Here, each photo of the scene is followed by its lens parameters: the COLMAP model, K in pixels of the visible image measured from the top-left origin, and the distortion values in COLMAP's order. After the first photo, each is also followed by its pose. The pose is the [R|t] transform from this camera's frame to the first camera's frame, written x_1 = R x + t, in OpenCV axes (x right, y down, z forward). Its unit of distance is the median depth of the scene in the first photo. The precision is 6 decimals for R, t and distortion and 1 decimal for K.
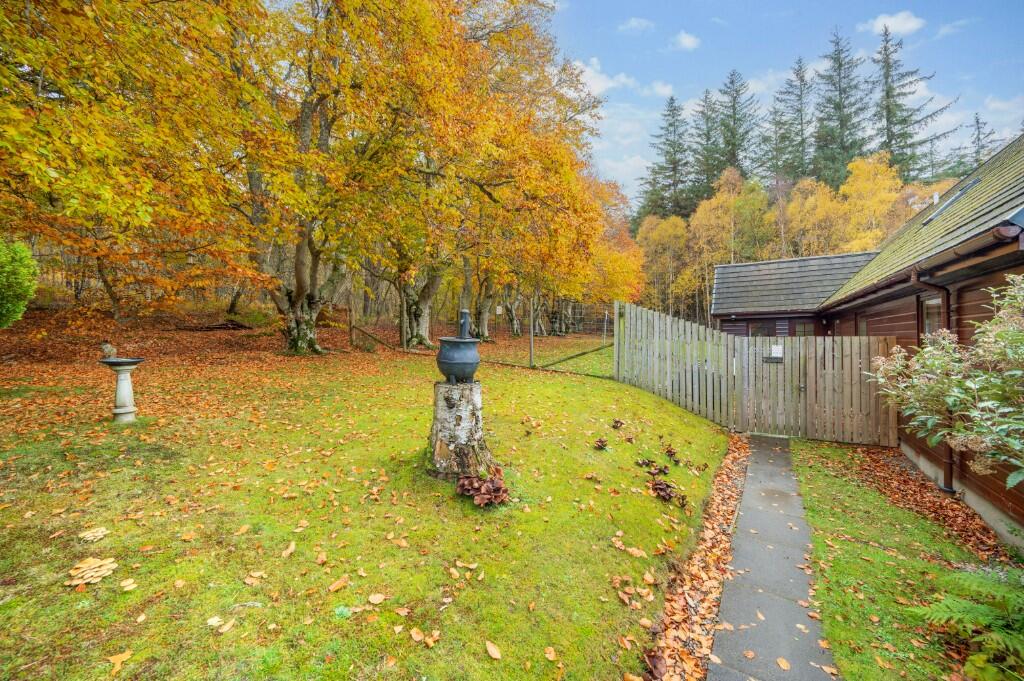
lens RADIAL K [[407.2, 0, 512.6], [0, 407.2, 340.0], [0, 0, 1]] dist [-0.002960, -0.000215]
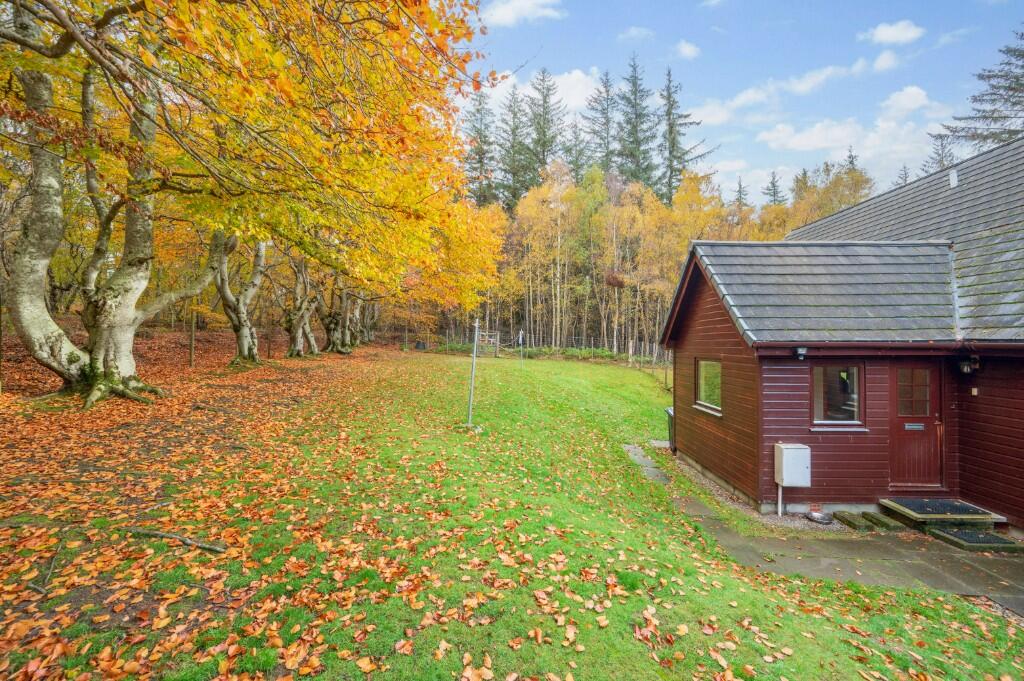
lens RADIAL K [[407.2, 0, 507.8], [0, 407.2, 335.9], [0, 0, 1]] dist [-0.002960, -0.000215]
pose [[0.868490, 0.025732, 0.495038, 0.022595], [-0.016291, 0.999594, -0.023378, -0.020594], [-0.495439, 0.012238, 0.868556, 0.277288]]
